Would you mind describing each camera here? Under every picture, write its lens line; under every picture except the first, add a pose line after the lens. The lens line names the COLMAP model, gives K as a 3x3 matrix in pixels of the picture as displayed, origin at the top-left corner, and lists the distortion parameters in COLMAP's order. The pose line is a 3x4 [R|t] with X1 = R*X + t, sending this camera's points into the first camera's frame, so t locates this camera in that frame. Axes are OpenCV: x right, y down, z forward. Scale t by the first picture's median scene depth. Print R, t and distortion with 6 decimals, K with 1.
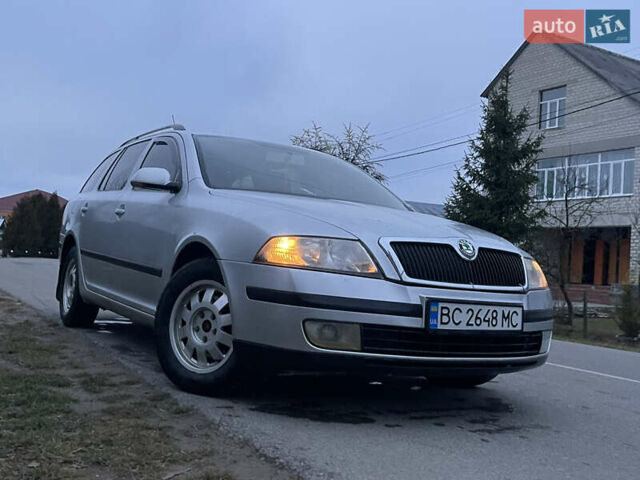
lens RADIAL K [[695.7, 0, 310.7], [0, 695.7, 241.1], [0, 0, 1]] dist [0.065001, -0.045922]
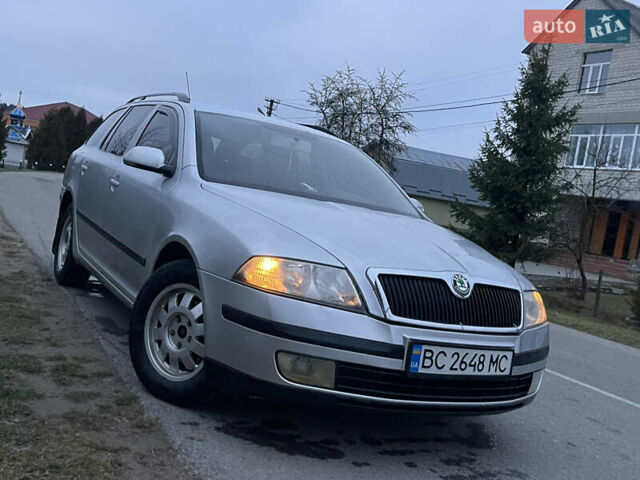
lens RADIAL K [[695.8, 0, 314.0], [0, 695.8, 237.3], [0, 0, 1]] dist [0.062790, -0.035815]
pose [[0.994791, 0.099719, -0.021137, 0.040583], [-0.097622, 0.991674, 0.083984, -0.111899], [0.029336, -0.081483, 0.996243, 0.066271]]
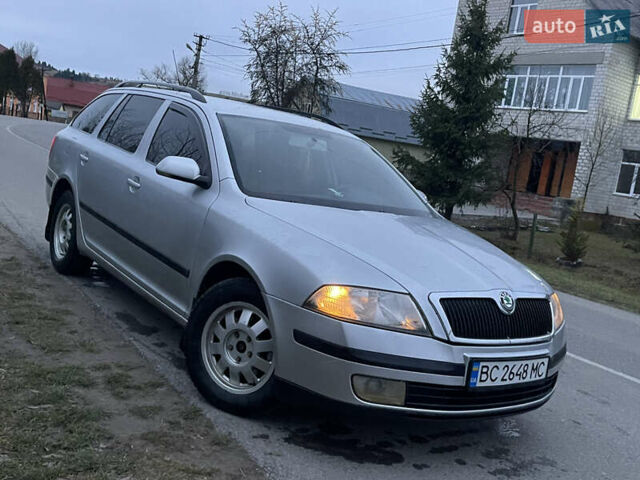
lens RADIAL K [[694.9, 0, 320.5], [0, 694.9, 233.5], [0, 0, 1]] dist [0.060974, -0.027482]
pose [[0.992017, 0.078296, 0.098855, -0.158338], [-0.093507, 0.982670, 0.160051, -0.226965], [-0.084610, -0.168017, 0.982146, 0.028203]]
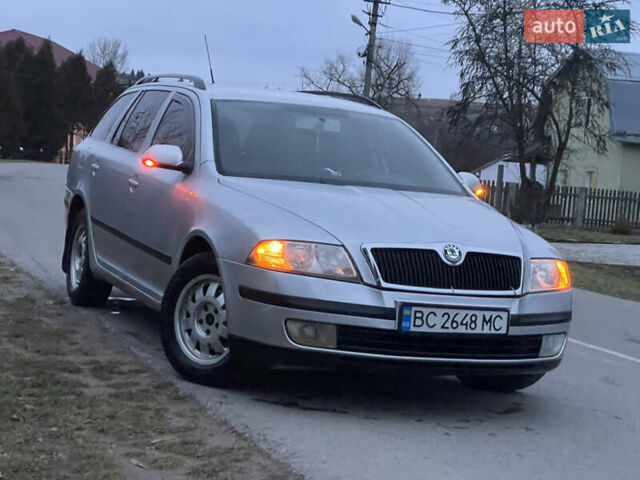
lens RADIAL K [[1316.4, 0, 334.0], [0, 1316.4, 239.9], [0, 0, 1]] dist [0.250687, 0.181630]
pose [[0.990314, 0.023682, -0.136810, 0.315838], [-0.012091, 0.996313, 0.084942, -0.172638], [0.138317, -0.082465, 0.986949, -0.943309]]
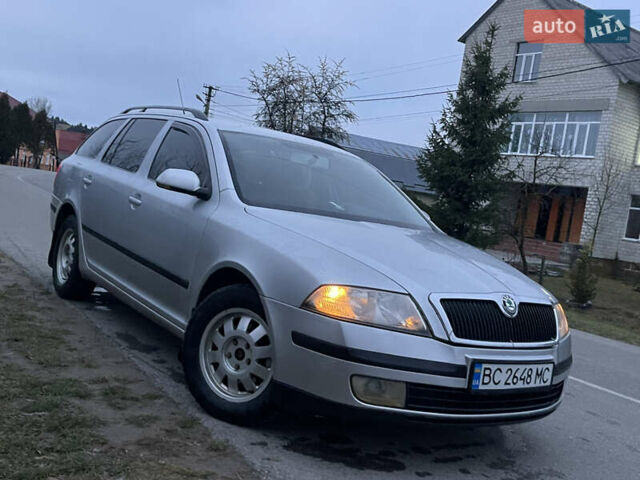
lens RADIAL K [[693.8, 0, 321.8], [0, 693.8, 249.7], [0, 0, 1]] dist [0.068475, -0.037985]
pose [[0.993368, 0.078385, 0.084119, -0.137062], [-0.087650, 0.989746, 0.112785, -0.158532], [-0.074416, -0.119410, 0.990052, 0.028787]]
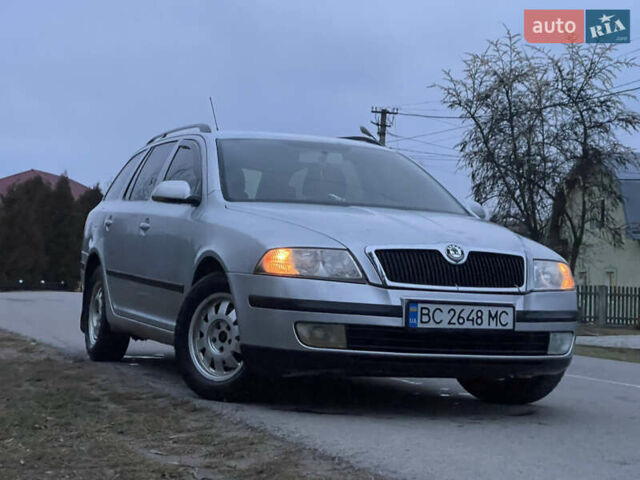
lens RADIAL K [[1320.0, 0, 319.2], [0, 1320.0, 249.6], [0, 0, 1]] dist [0.240855, 0.192938]
pose [[0.985984, -0.040669, -0.161804, 0.344403], [0.041179, 0.999152, -0.000200, -0.002640], [0.161675, -0.006466, 0.986823, -1.005483]]
